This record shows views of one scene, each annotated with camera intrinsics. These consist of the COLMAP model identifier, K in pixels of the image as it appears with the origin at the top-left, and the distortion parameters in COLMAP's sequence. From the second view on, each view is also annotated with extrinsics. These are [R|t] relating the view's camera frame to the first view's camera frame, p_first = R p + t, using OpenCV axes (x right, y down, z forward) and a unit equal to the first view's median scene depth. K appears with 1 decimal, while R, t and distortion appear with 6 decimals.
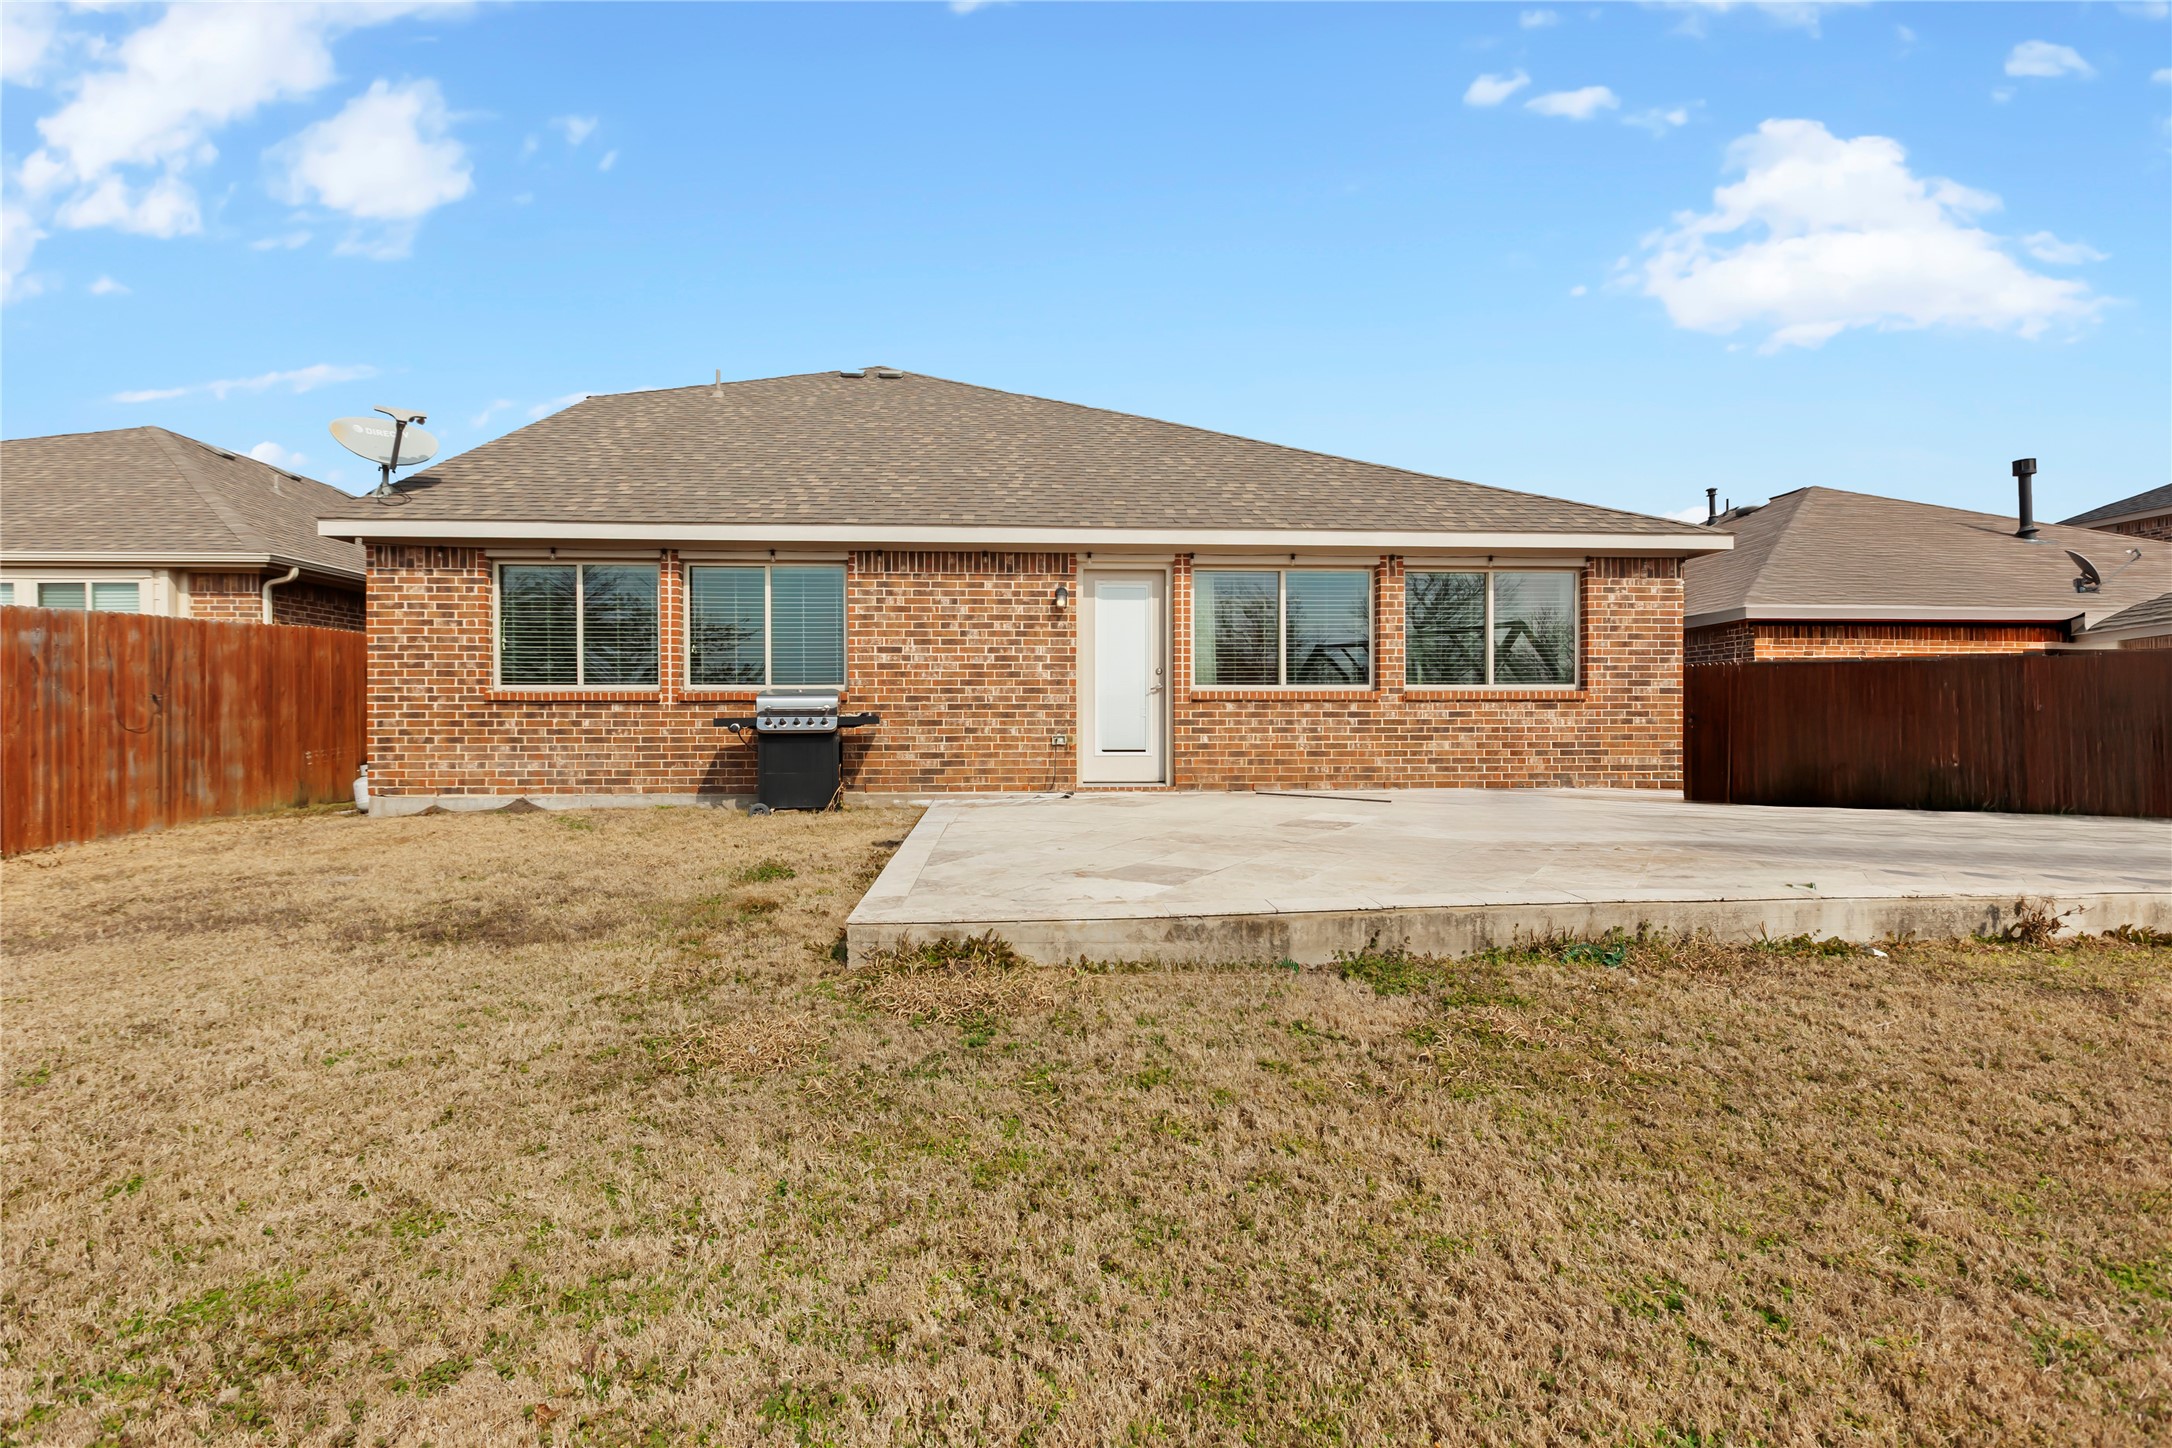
lens RADIAL K [[1008.9, 0, 1079.0], [0, 1008.9, 746.2], [0, 0, 1]] dist [-0.000082, 0.000148]
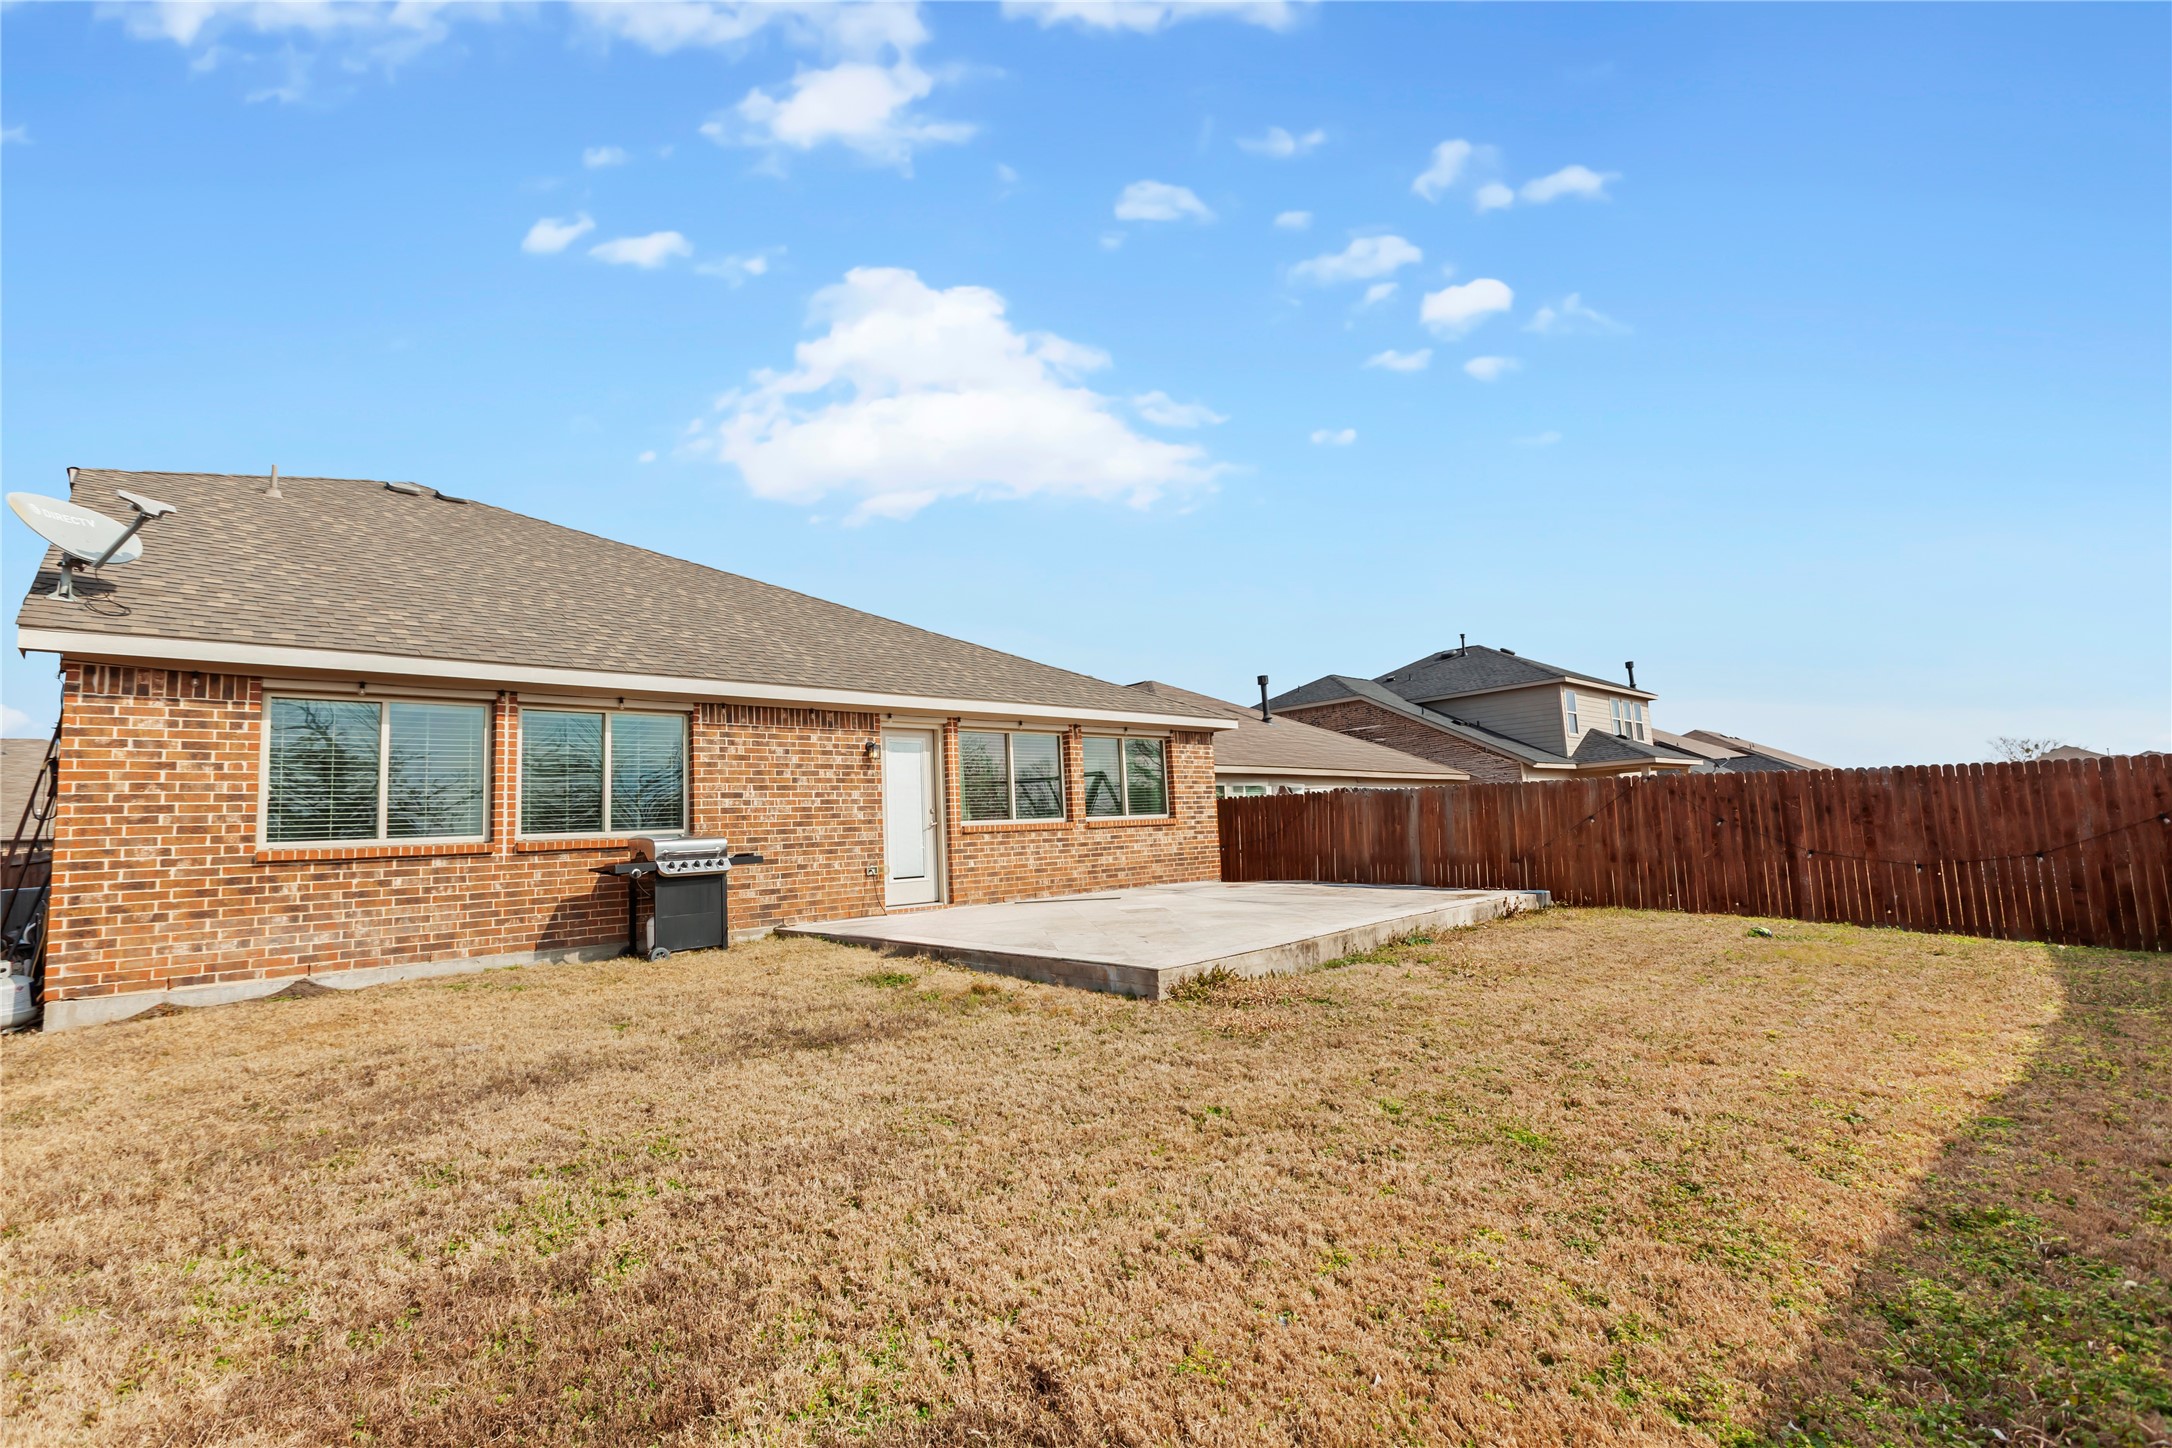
lens RADIAL K [[1008.9, 0, 1079.0], [0, 1008.9, 746.2], [0, 0, 1]] dist [-0.000082, 0.000148]
pose [[0.755972, 0.023031, 0.654198, -0.614392], [0.070163, 0.990773, -0.115959, 0.003140], [-0.650833, 0.133563, 0.747381, -0.049016]]
